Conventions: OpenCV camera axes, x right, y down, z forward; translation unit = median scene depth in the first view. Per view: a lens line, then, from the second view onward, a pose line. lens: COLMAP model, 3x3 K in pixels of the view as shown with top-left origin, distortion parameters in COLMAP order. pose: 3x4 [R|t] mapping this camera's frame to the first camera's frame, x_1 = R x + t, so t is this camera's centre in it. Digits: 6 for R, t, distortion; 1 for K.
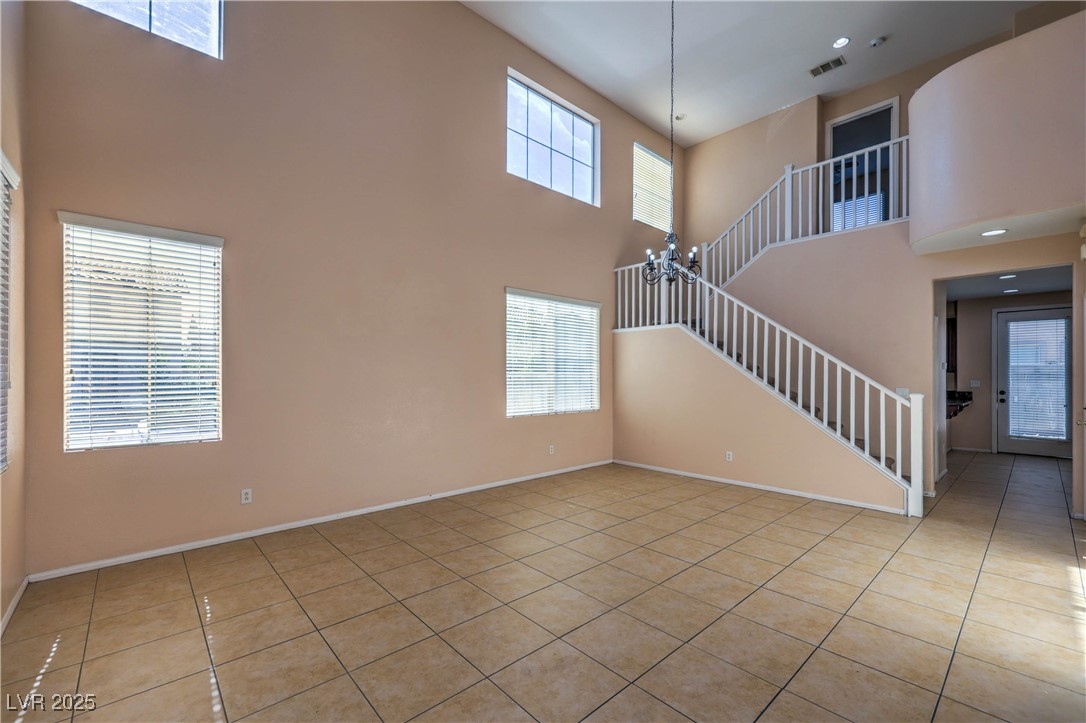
lens RADIAL K [[434.8, 0, 550.7], [0, 434.8, 375.9], [0, 0, 1]] dist [0.003077, -0.000343]
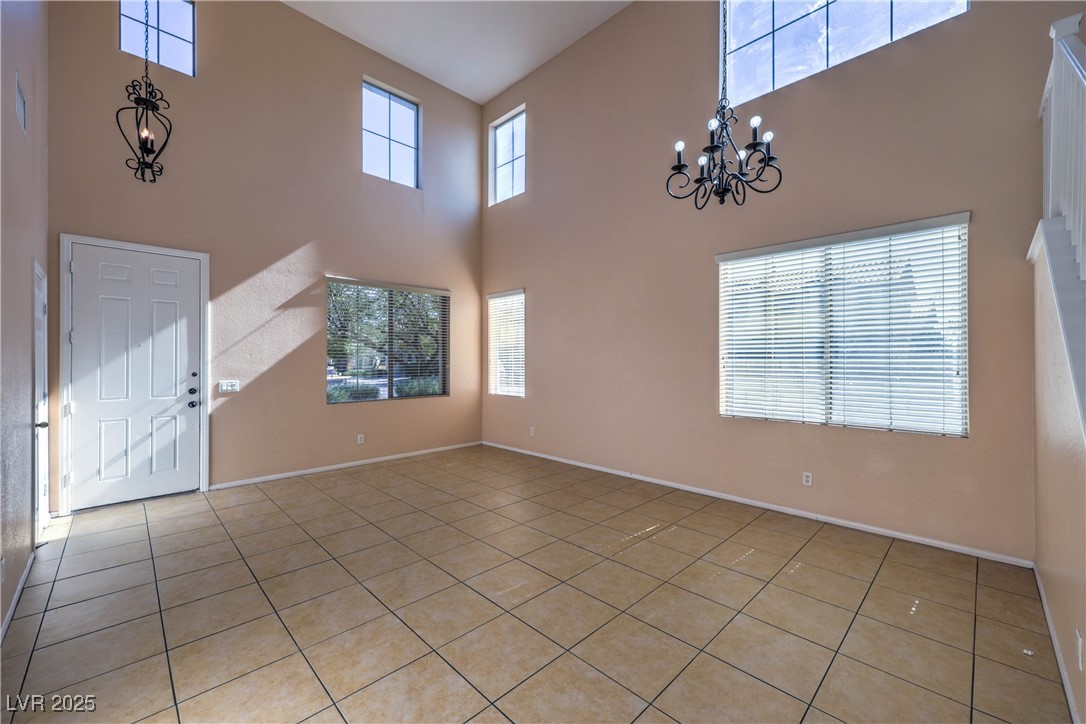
lens RADIAL K [[434.8, 0, 549.9], [0, 434.8, 357.3], [0, 0, 1]] dist [0.003077, -0.000343]
pose [[0.056850, -0.003923, -0.998375, 0.869649], [0.000636, 0.999992, -0.003893, -0.011283], [0.998383, -0.000414, 0.056852, 0.805091]]
